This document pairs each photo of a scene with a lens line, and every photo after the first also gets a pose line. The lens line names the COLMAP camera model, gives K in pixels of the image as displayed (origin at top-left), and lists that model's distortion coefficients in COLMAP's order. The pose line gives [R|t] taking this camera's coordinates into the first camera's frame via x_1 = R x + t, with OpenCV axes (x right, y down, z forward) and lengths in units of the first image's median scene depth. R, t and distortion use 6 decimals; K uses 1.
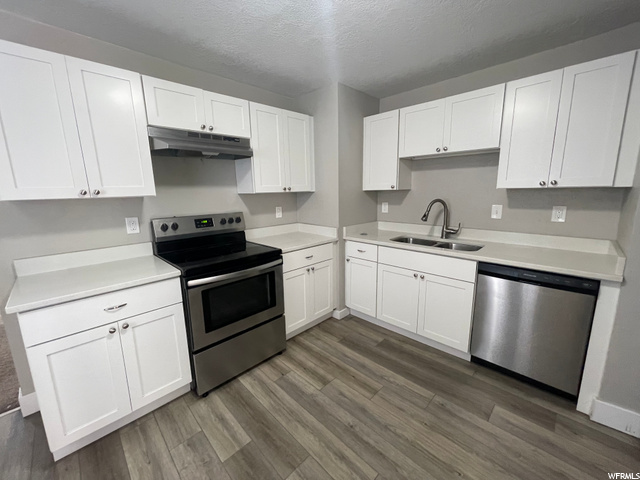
lens RADIAL K [[261.5, 0, 320.0], [0, 261.5, 237.4], [0, 0, 1]] dist [-0.003924, 0.001018]
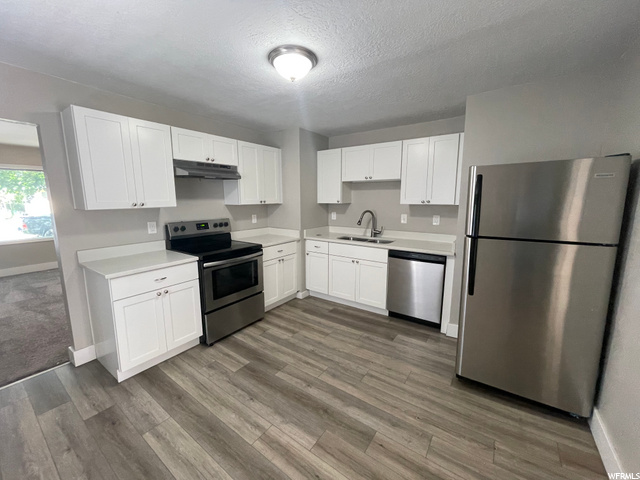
lens RADIAL K [[261.5, 0, 319.0], [0, 261.5, 237.3], [0, 0, 1]] dist [-0.003924, 0.001018]
pose [[0.986093, -0.008649, 0.165969, -0.082784], [0.013767, 0.999464, -0.029711, 0.057425], [-0.165623, 0.031582, 0.985683, -0.496320]]
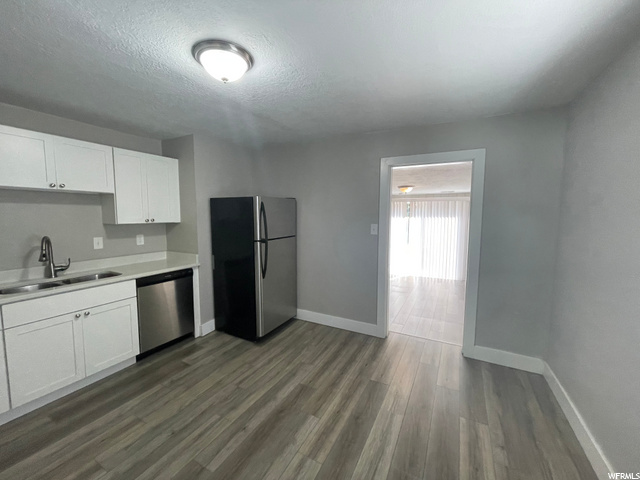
lens RADIAL K [[261.5, 0, 319.4], [0, 261.5, 239.0], [0, 0, 1]] dist [-0.003924, 0.001018]
pose [[-0.292120, -0.069740, 0.953836, -0.865649], [0.176039, 0.976376, 0.125301, -0.102046], [-0.940041, 0.204515, -0.272942, 0.430162]]
